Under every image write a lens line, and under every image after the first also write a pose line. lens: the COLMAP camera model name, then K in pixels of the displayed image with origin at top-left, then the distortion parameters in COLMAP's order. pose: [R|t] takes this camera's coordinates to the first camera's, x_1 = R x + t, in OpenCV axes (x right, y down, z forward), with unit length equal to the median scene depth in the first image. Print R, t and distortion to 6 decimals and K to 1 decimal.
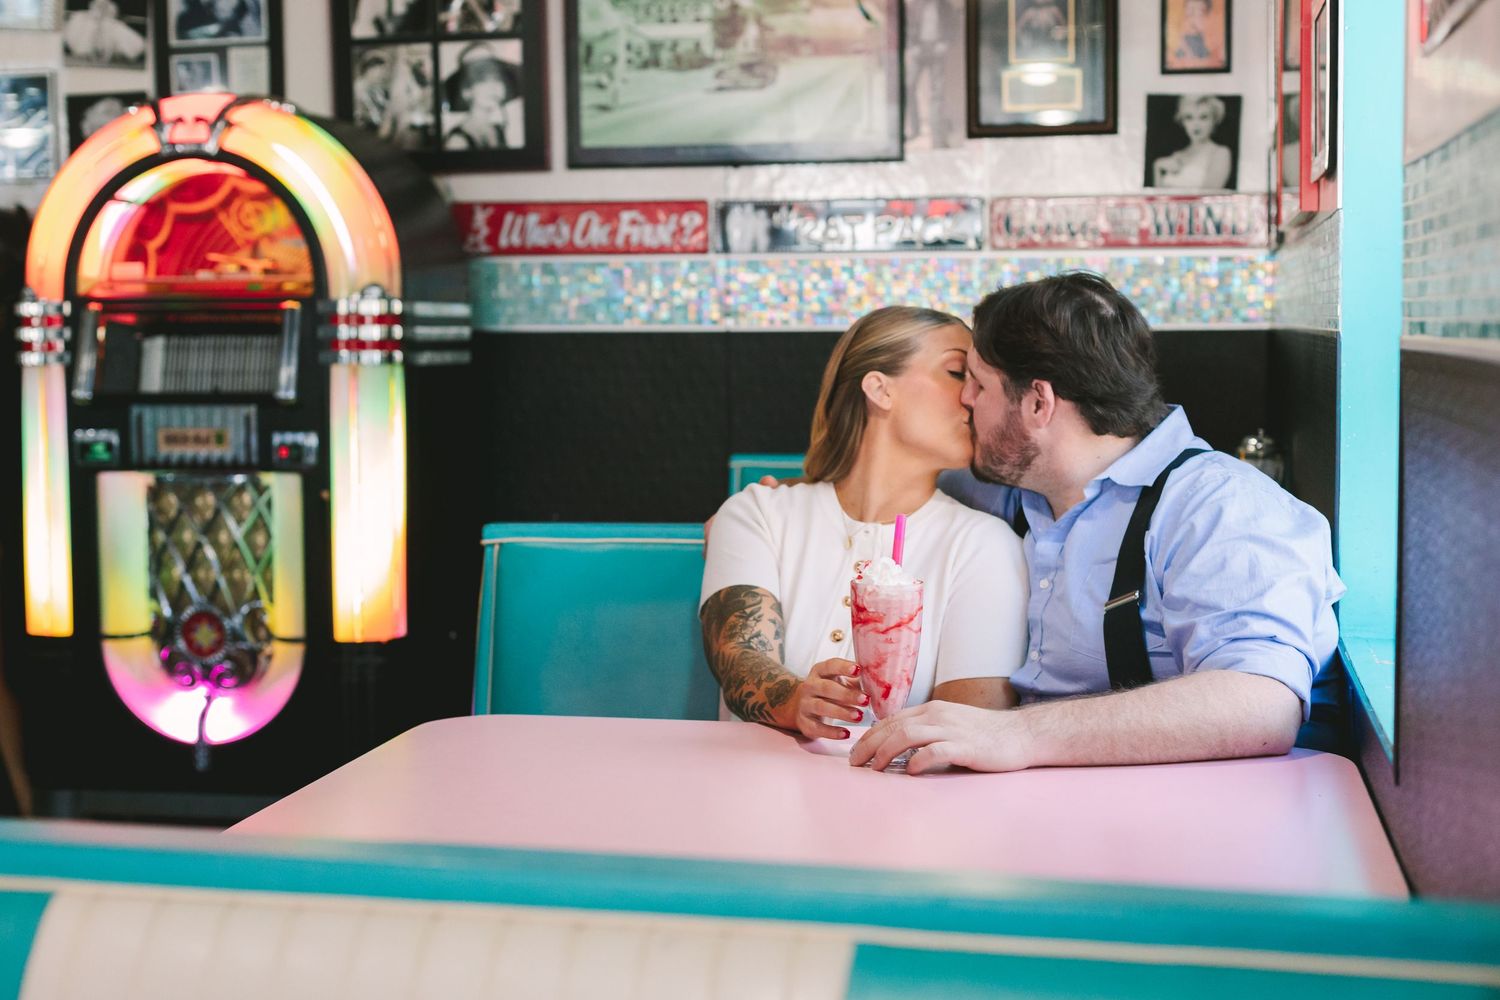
lens RADIAL K [[2081.9, 0, 750.0], [0, 2081.9, 500.0], [0, 0, 1]] dist [-0.016080, -0.108780]
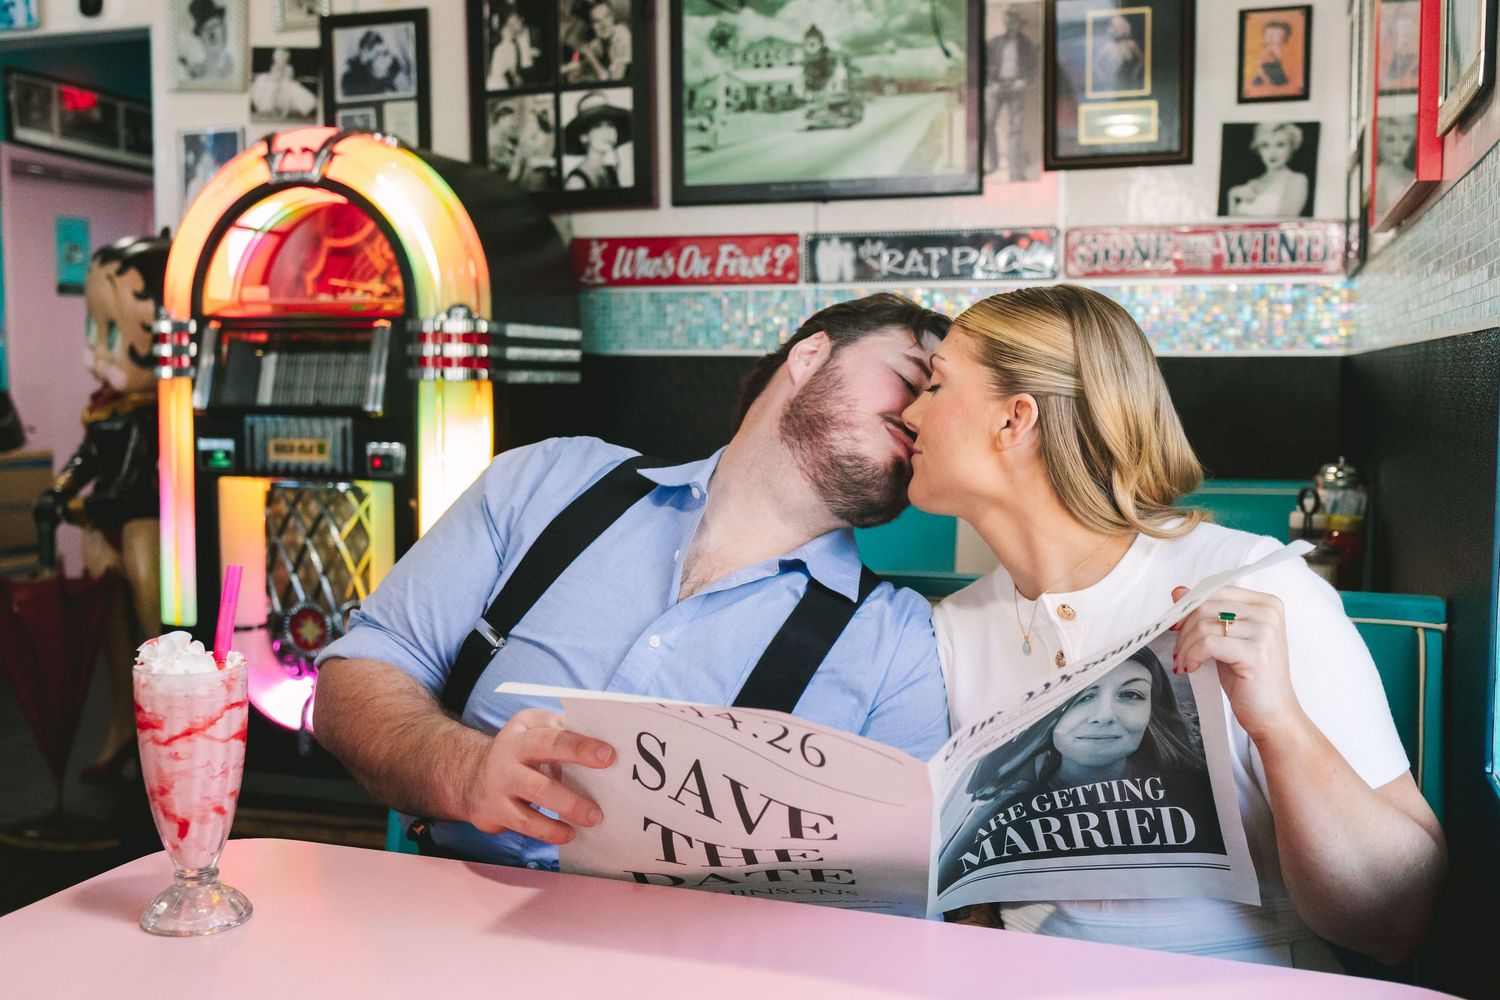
lens RADIAL K [[1424.3, 0, 750.0], [0, 1424.3, 500.0], [0, 0, 1]] dist [-0.012060, -0.022568]
pose [[0.991072, 0.020309, -0.131773, 0.055884], [-0.019671, 0.999788, 0.006145, -0.010826], [0.131870, -0.003498, 0.991261, 0.274496]]
